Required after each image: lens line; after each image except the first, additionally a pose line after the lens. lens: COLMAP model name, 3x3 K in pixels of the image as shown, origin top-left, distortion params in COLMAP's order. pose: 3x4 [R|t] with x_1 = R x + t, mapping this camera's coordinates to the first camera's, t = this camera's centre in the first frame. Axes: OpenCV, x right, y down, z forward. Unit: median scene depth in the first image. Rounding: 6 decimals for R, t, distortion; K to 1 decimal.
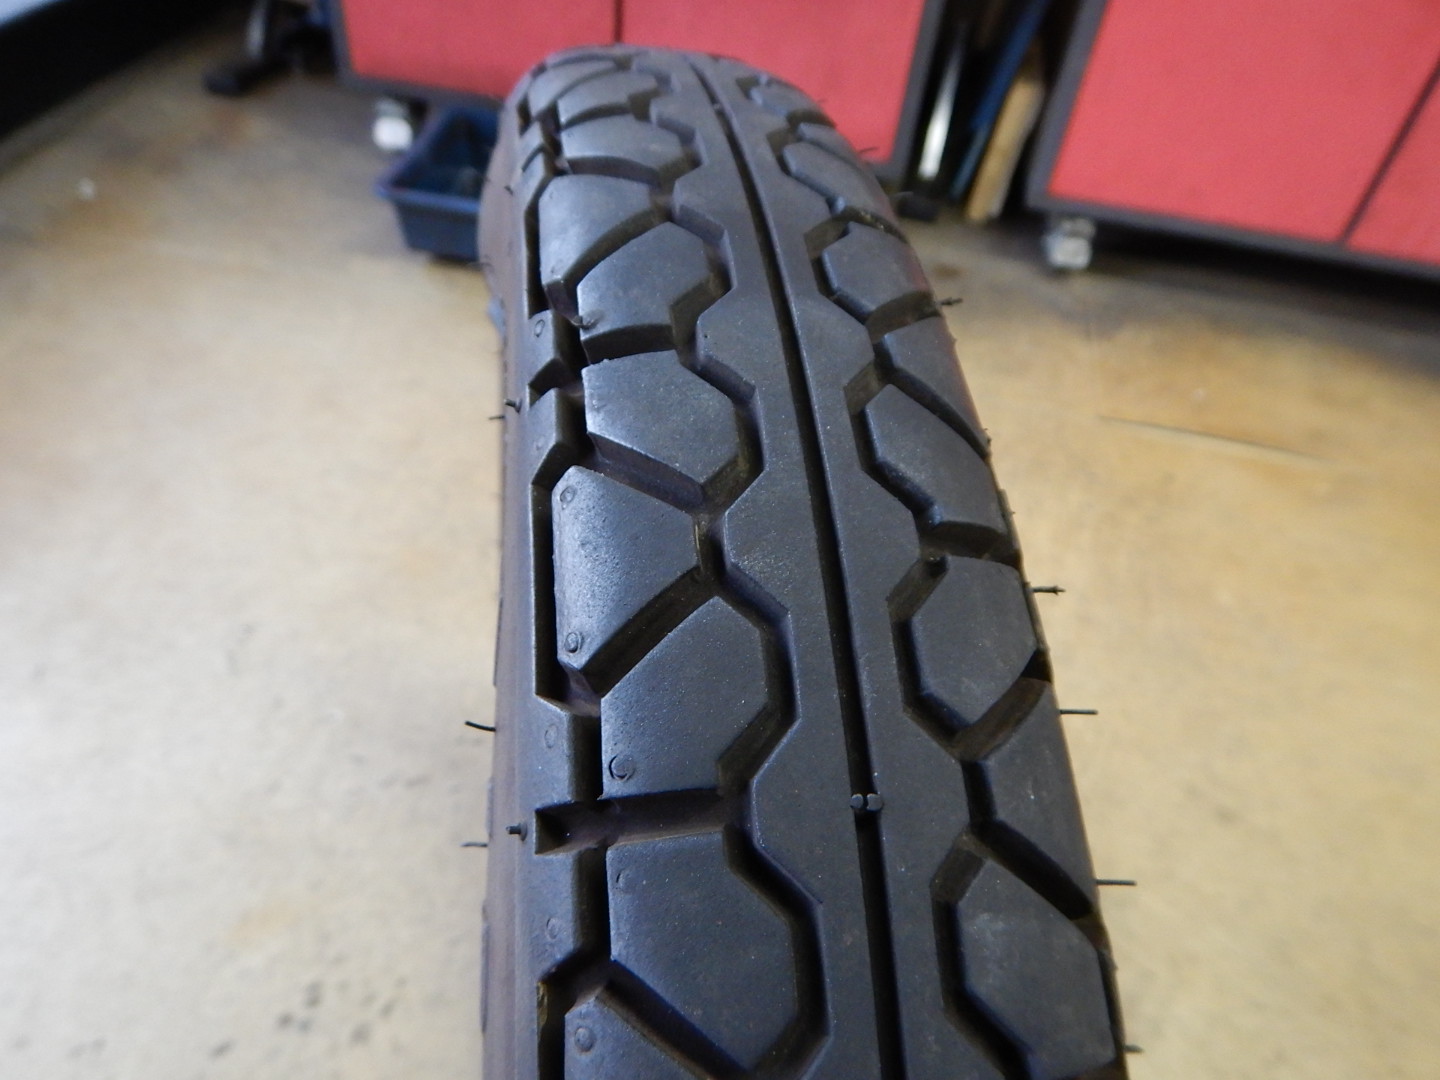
lens RADIAL K [[1018.8, 0, 720.0], [0, 1018.8, 540.0], [0, 0, 1]] dist [0.001299, 0.001432]
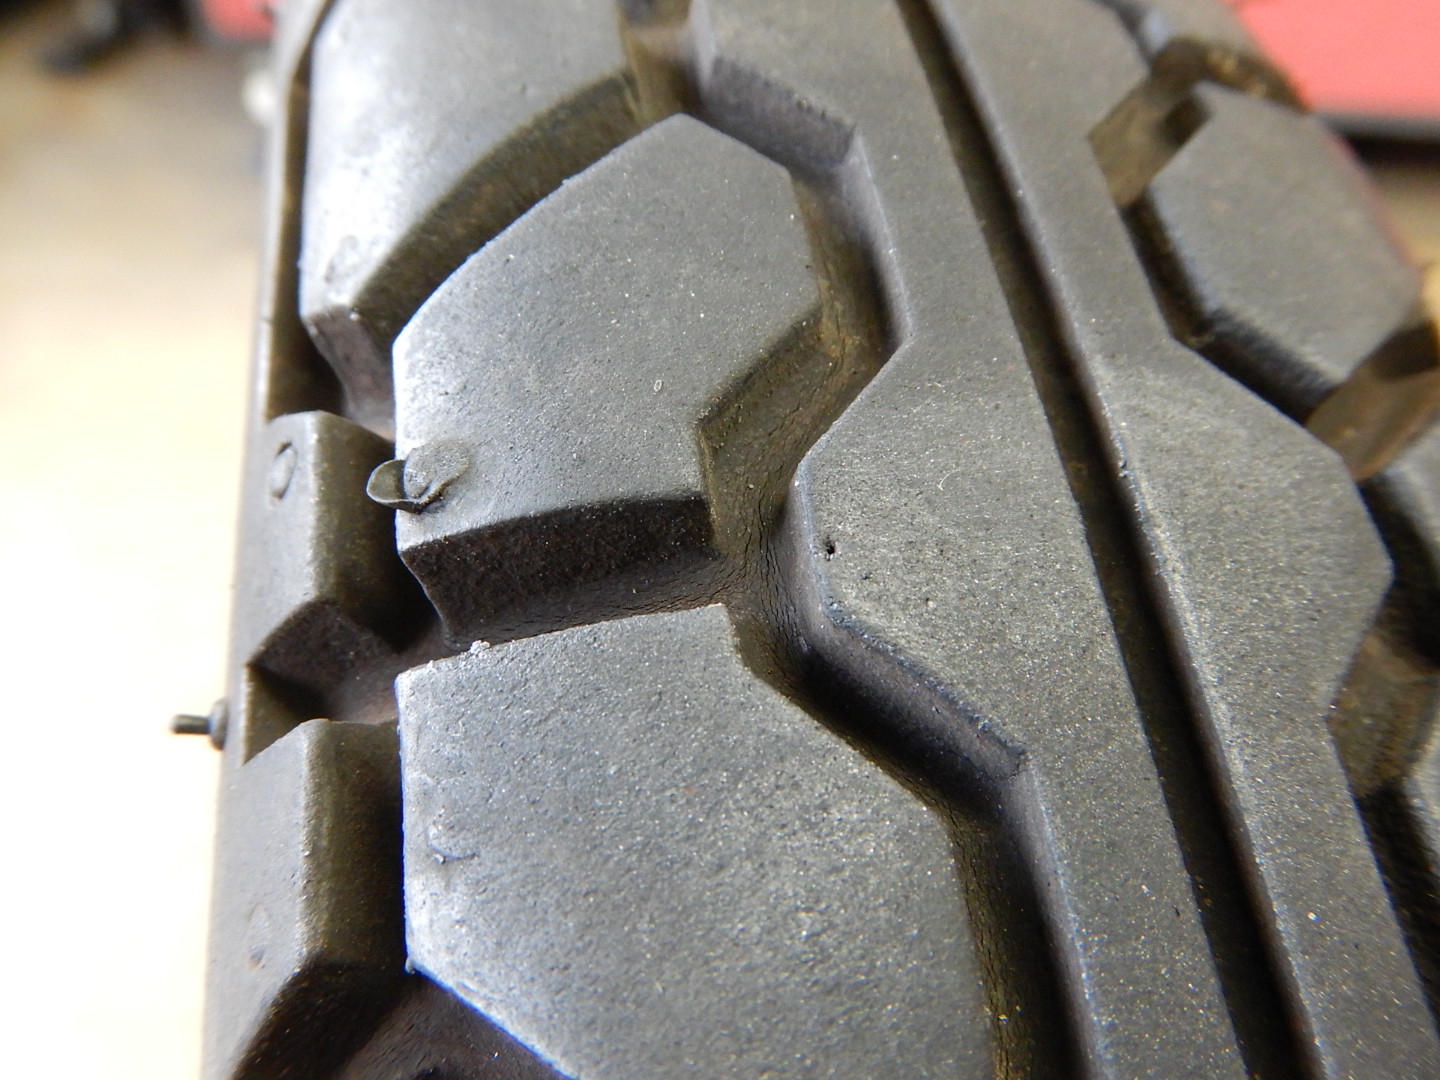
lens RADIAL K [[1337.2, 0, 720.0], [0, 1337.2, 540.0], [0, 0, 1]] dist [0.059697, -0.001082]
pose [[0.999643, -0.023869, -0.012014, -0.038738], [0.024530, 0.998003, 0.058216, -0.216097], [0.010601, -0.058490, 0.998232, 0.606074]]
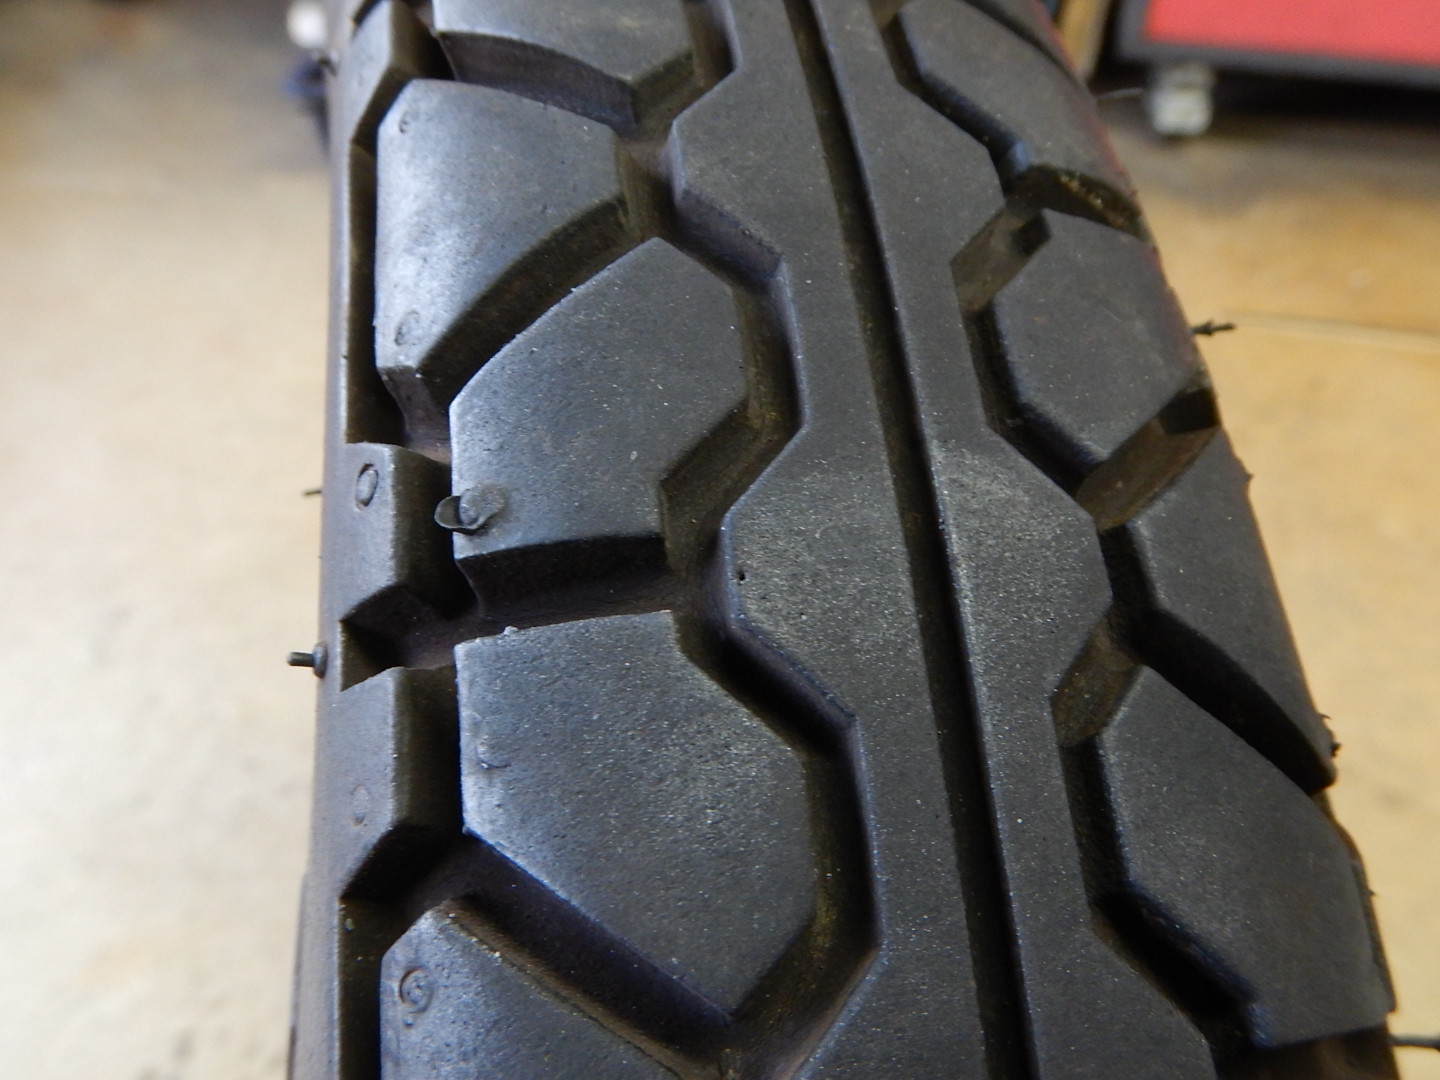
lens RADIAL K [[1334.6, 0, 720.0], [0, 1334.6, 540.0], [0, 0, 1]] dist [0.046756, -0.003564]
pose [[0.999553, 0.023330, 0.018704, -0.033171], [-0.025942, 0.987673, 0.154366, -0.291603], [-0.014872, -0.154782, 0.987837, 0.424134]]
